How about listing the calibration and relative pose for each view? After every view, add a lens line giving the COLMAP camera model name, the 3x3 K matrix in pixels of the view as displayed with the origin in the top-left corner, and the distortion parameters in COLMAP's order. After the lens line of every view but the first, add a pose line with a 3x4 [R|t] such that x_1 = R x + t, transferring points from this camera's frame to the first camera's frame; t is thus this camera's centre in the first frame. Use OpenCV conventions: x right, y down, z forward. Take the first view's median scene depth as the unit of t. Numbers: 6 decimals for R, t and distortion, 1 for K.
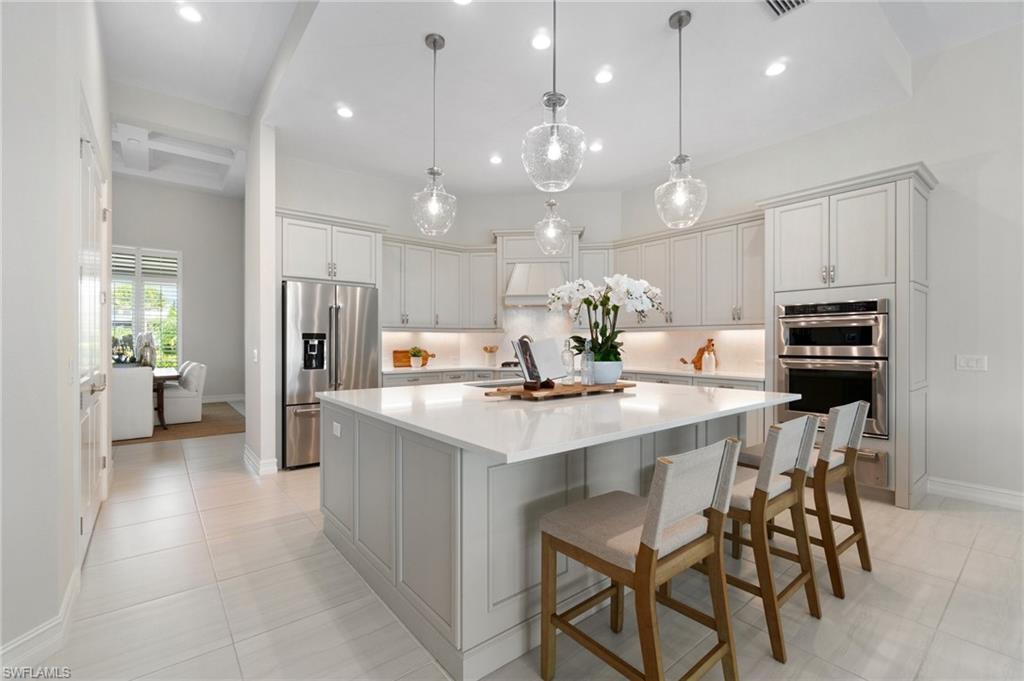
lens RADIAL K [[442.0, 0, 508.6], [0, 442.0, 342.3], [0, 0, 1]] dist [-0.002460, -0.000412]
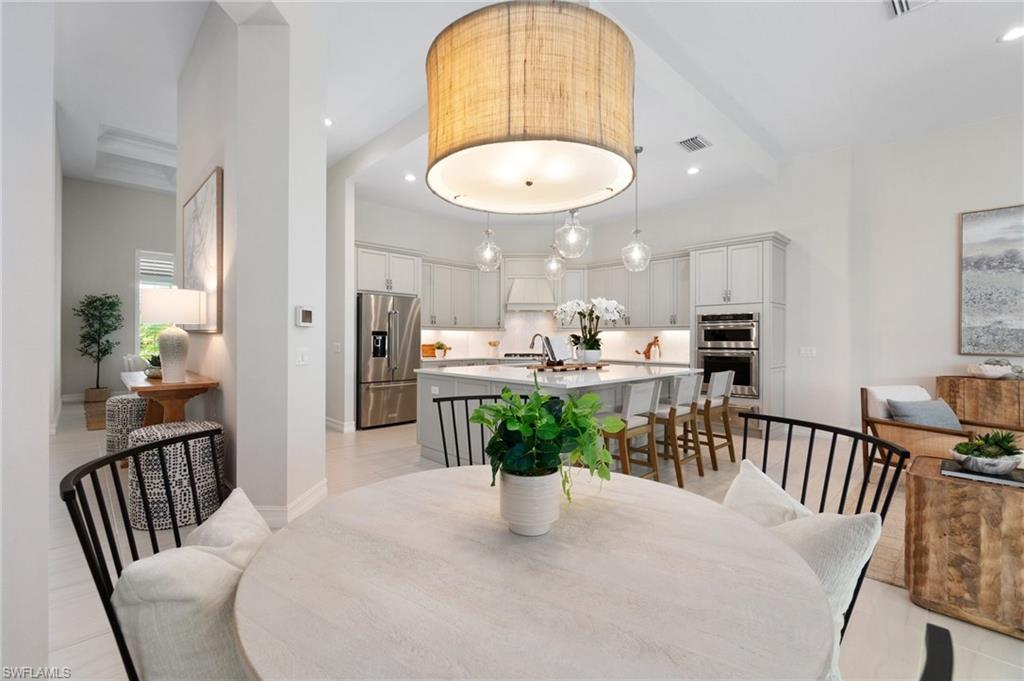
lens RADIAL K [[447.3, 0, 509.1], [0, 447.3, 337.6], [0, 0, 1]] dist [0.002227, -0.000072]
pose [[0.995260, 0.004271, 0.097156, -0.227431], [-0.004006, 0.999988, -0.002918, 0.003040], [-0.097167, 0.002515, 0.995265, -0.573404]]
